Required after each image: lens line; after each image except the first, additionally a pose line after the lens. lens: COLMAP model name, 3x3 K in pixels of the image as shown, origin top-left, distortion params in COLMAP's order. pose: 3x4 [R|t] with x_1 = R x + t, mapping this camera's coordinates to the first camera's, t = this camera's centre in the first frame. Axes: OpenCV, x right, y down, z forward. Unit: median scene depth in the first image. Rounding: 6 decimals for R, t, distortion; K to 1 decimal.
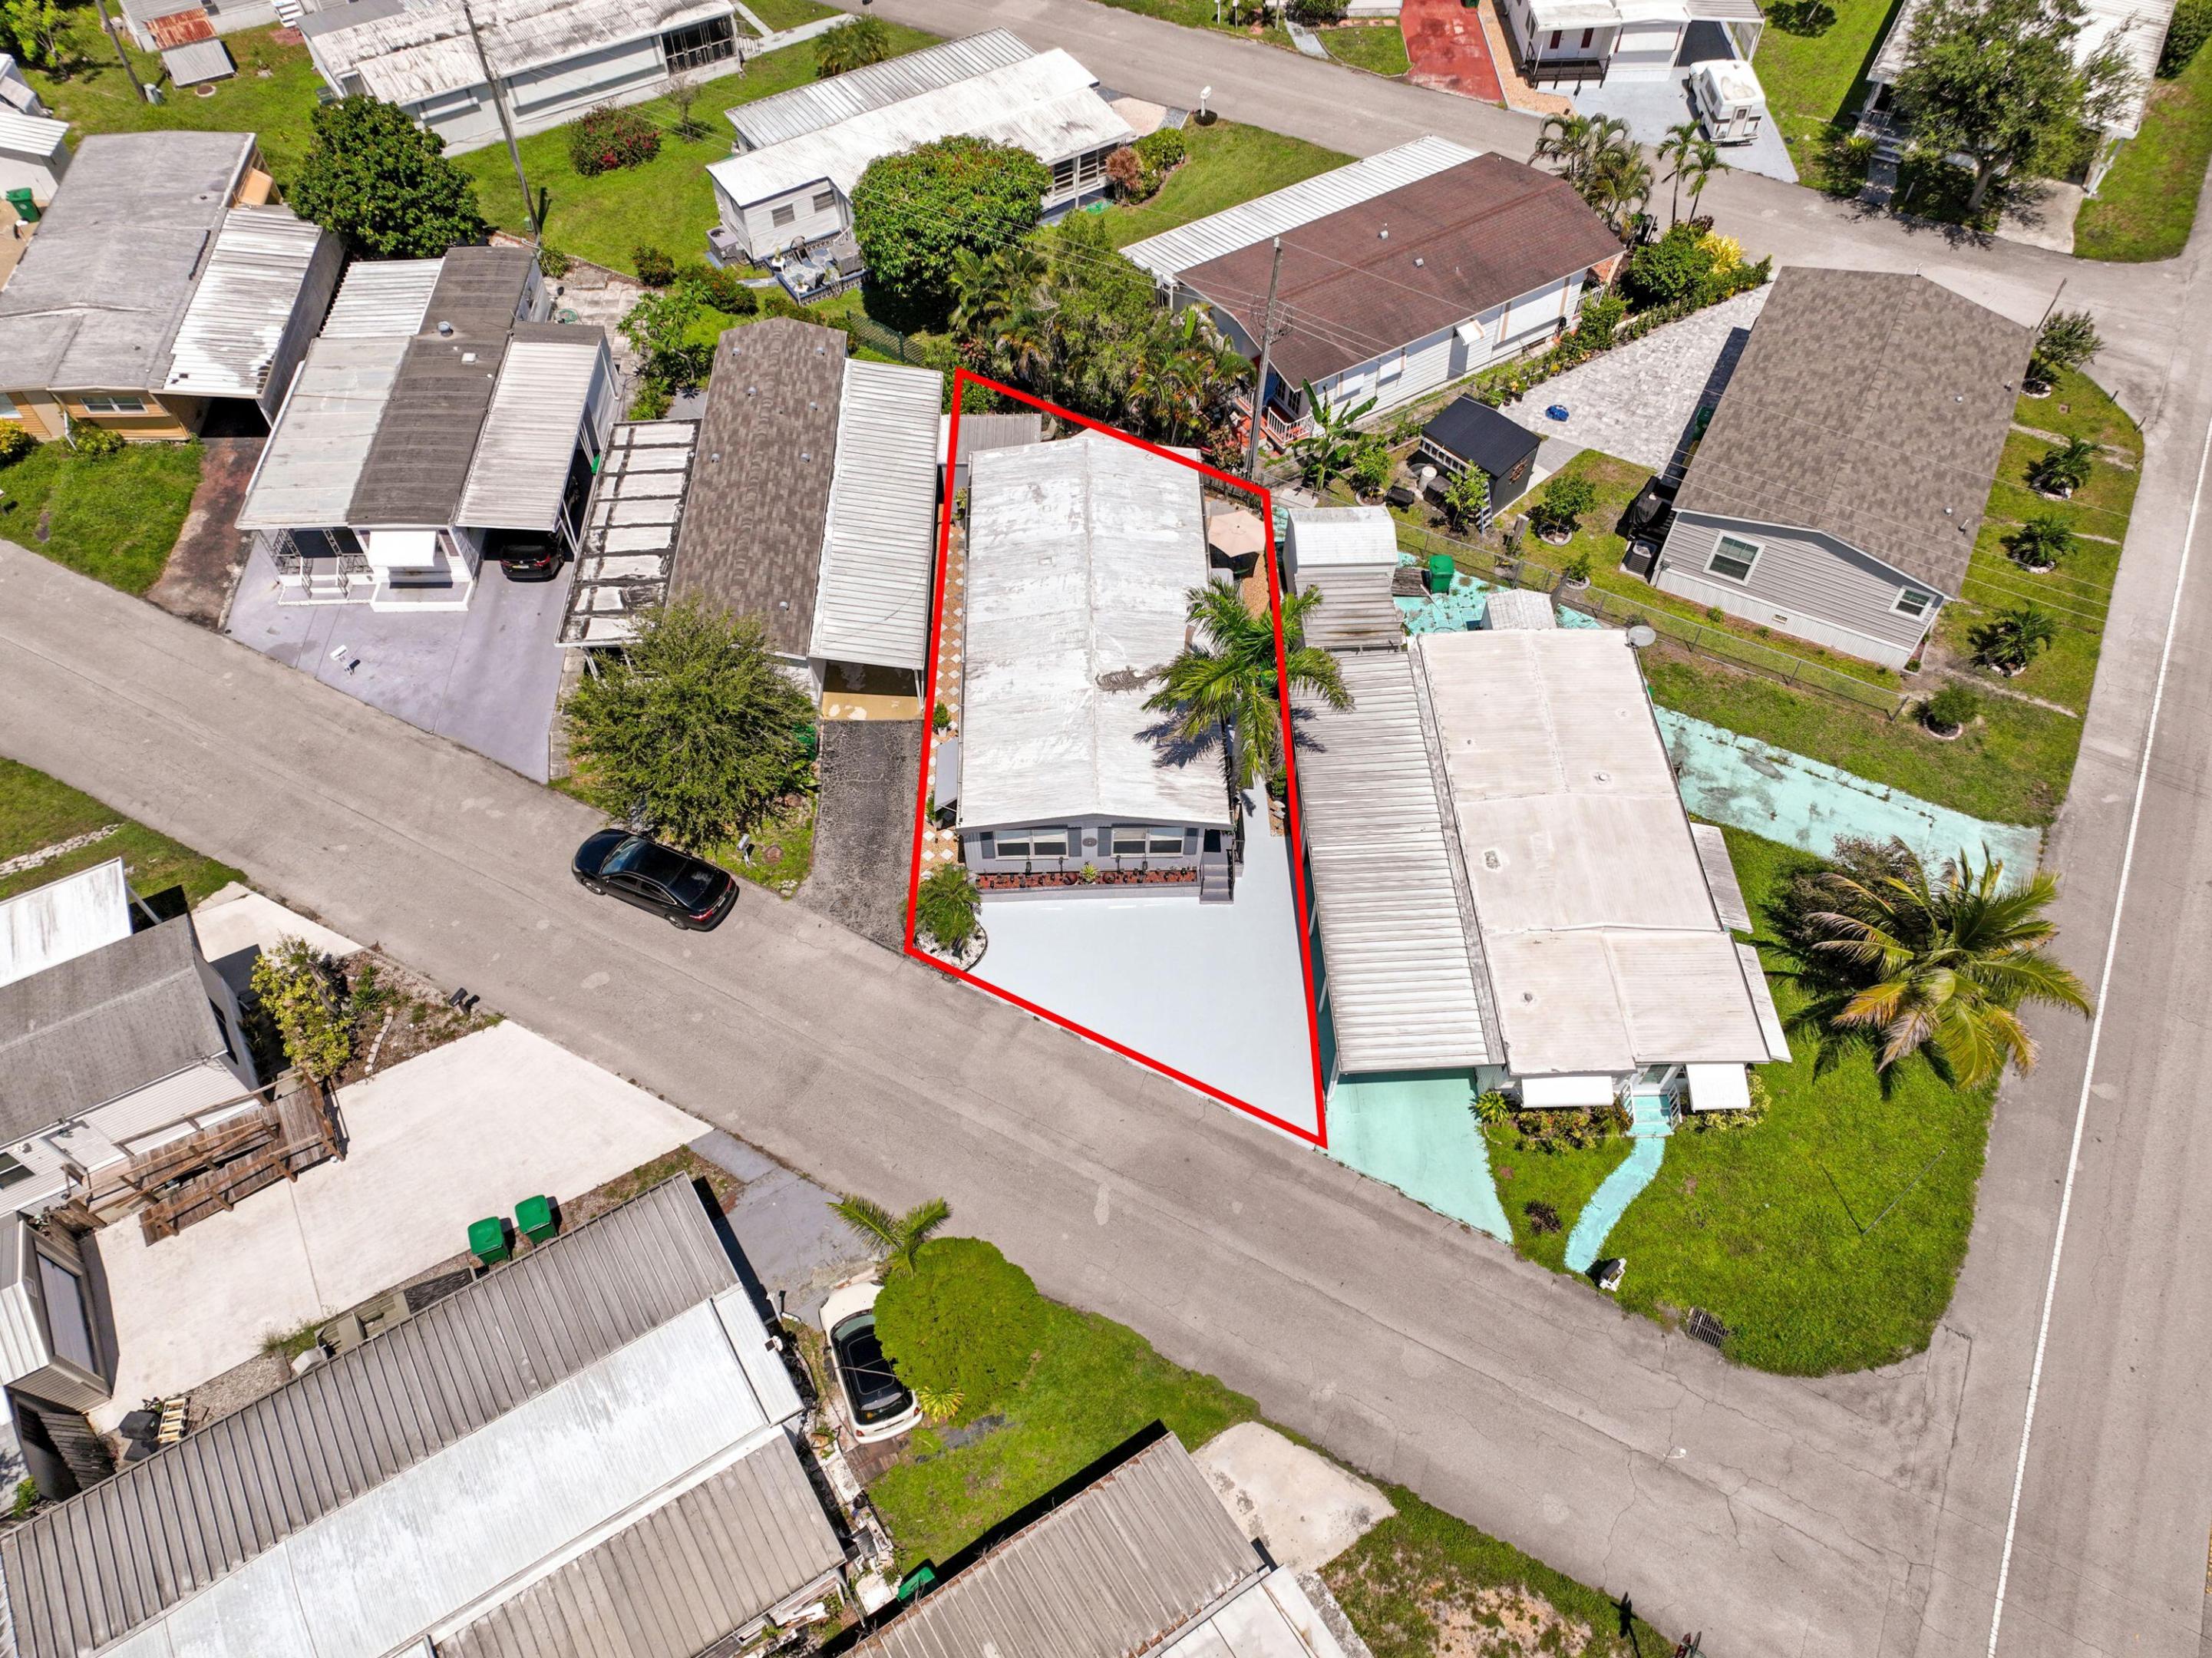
lens RADIAL K [[1690.1, 0, 1080.1], [0, 1690.1, 979.7], [0, 0, 1]] dist [0.005534, 0.050526]
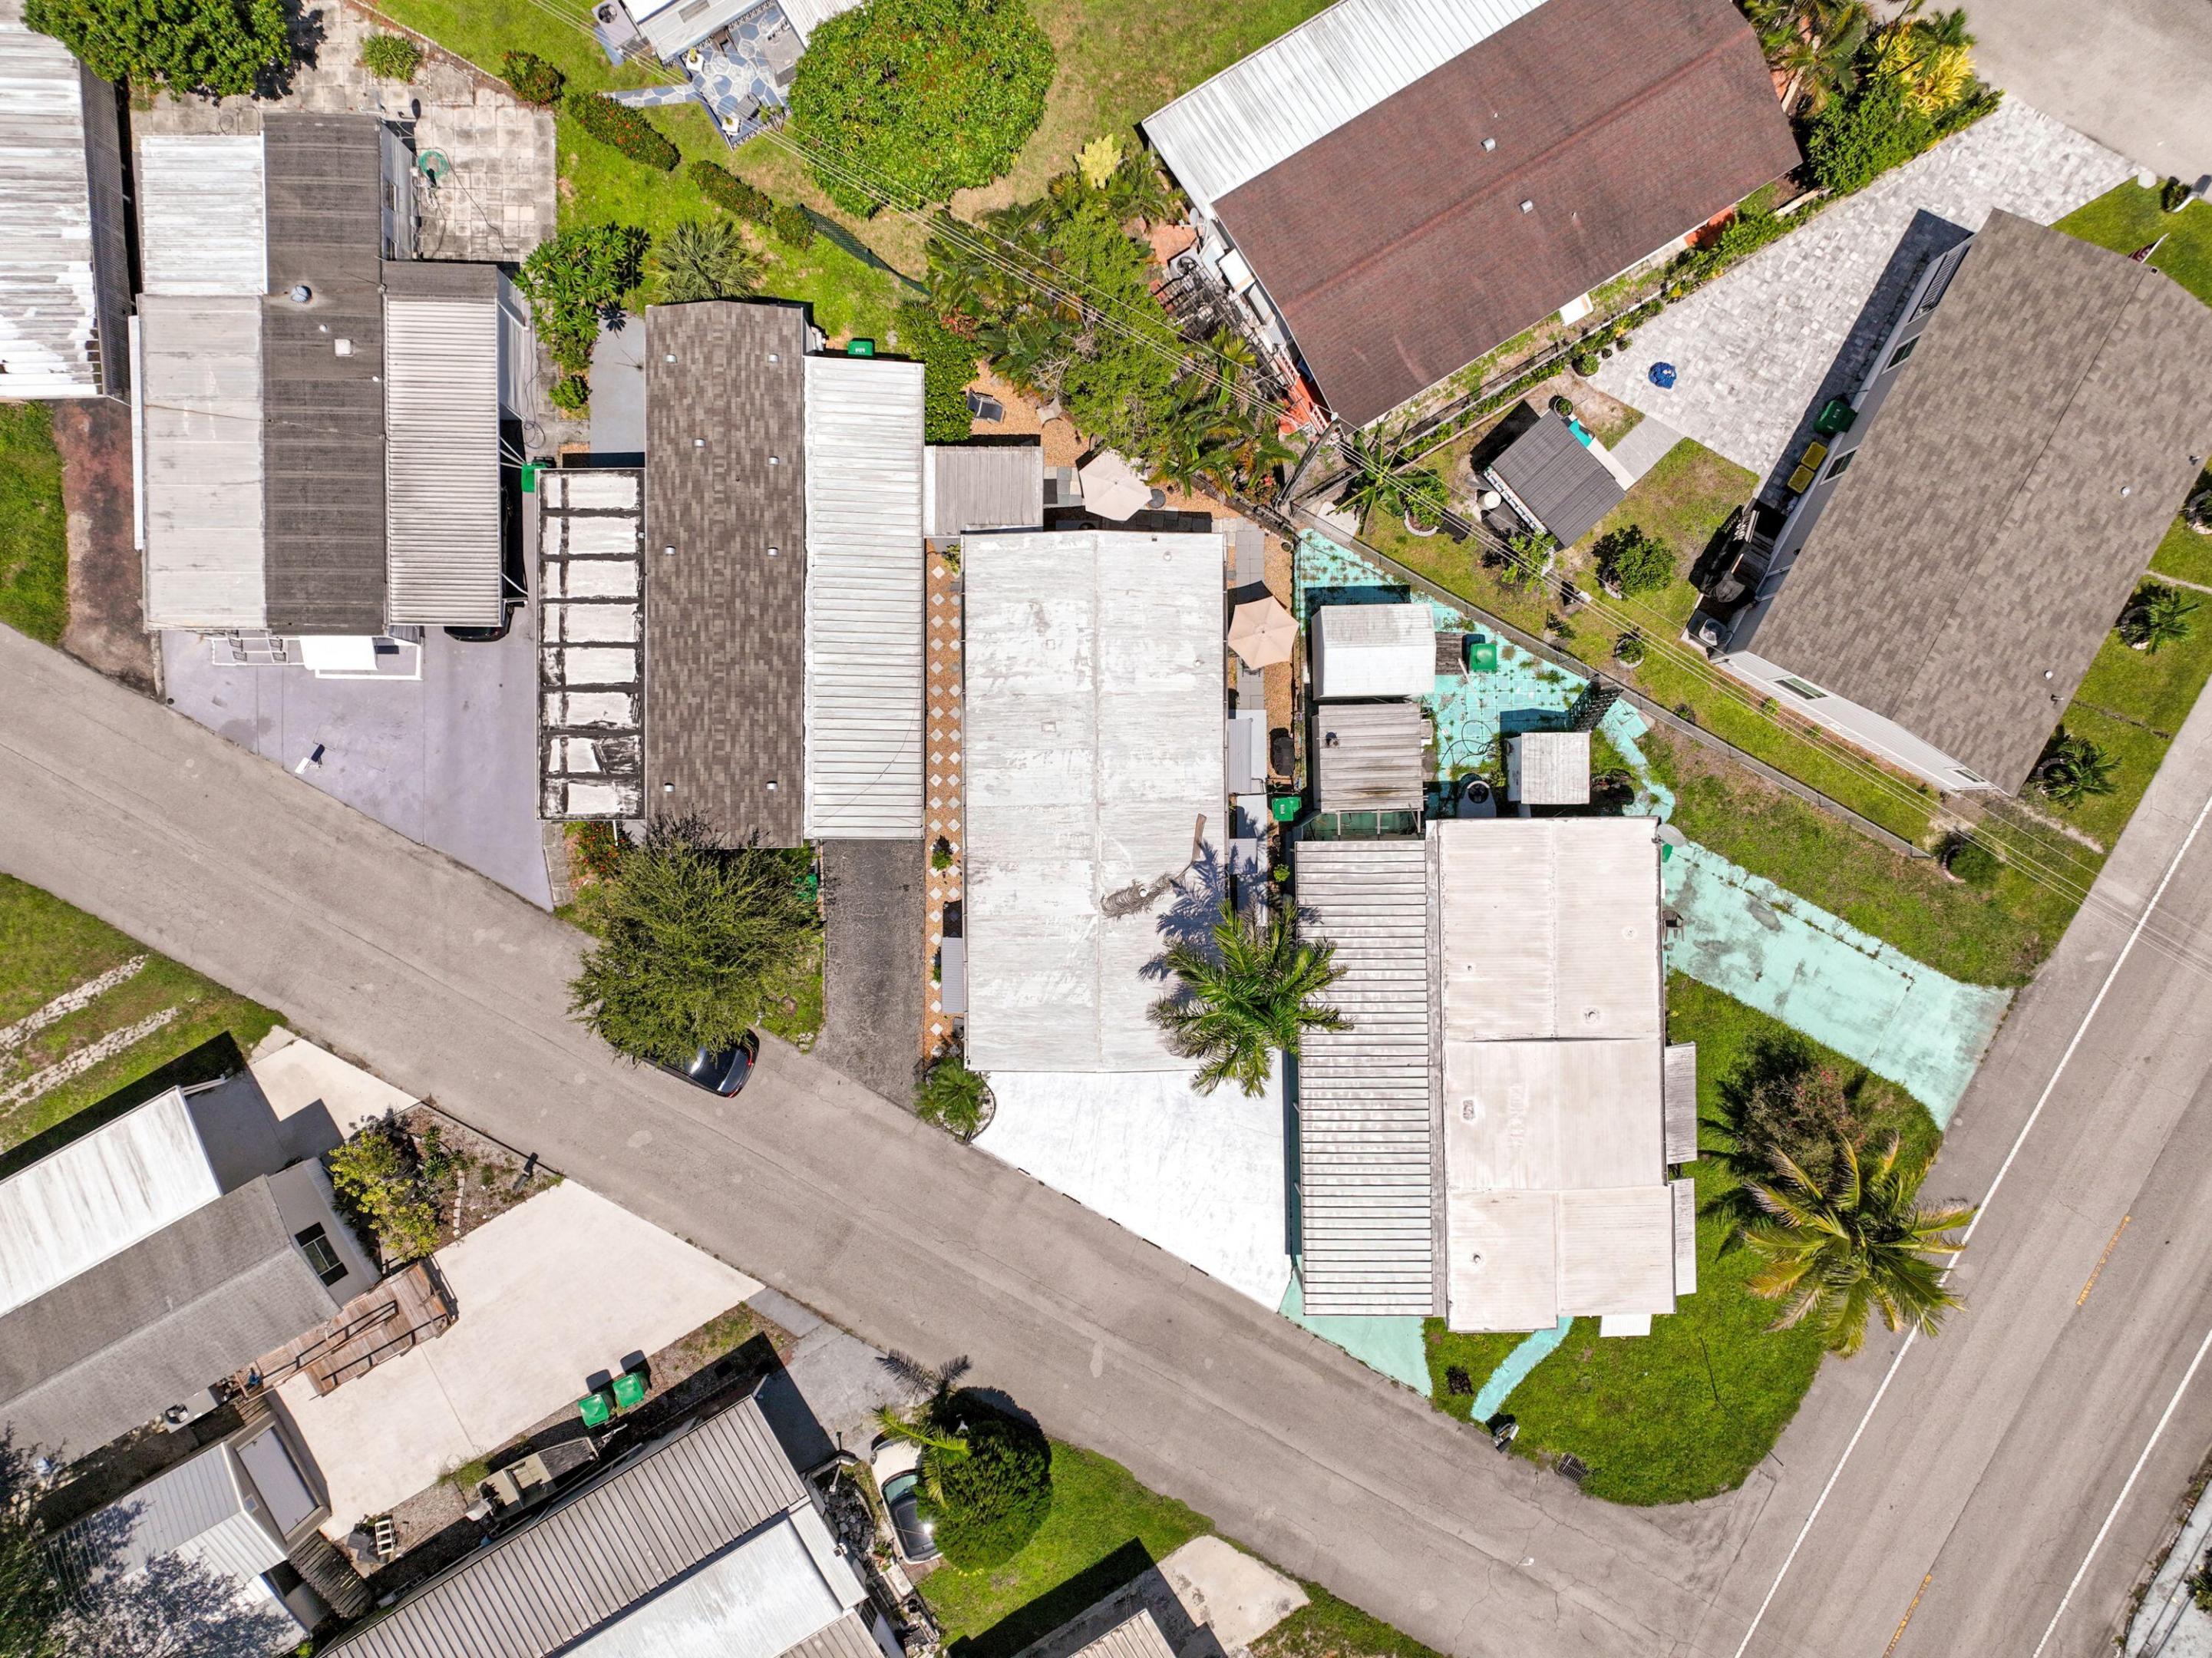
lens RADIAL K [[1604.9, 0, 1076.9], [0, 1604.9, 993.5], [0, 0, 1]] dist [0.003592, 0.044318]
pose [[0.999940, 0.010076, 0.004225, -0.007736], [-0.010565, 0.793146, 0.608939, -0.686952], [0.002784, -0.608948, 0.793205, 0.223514]]
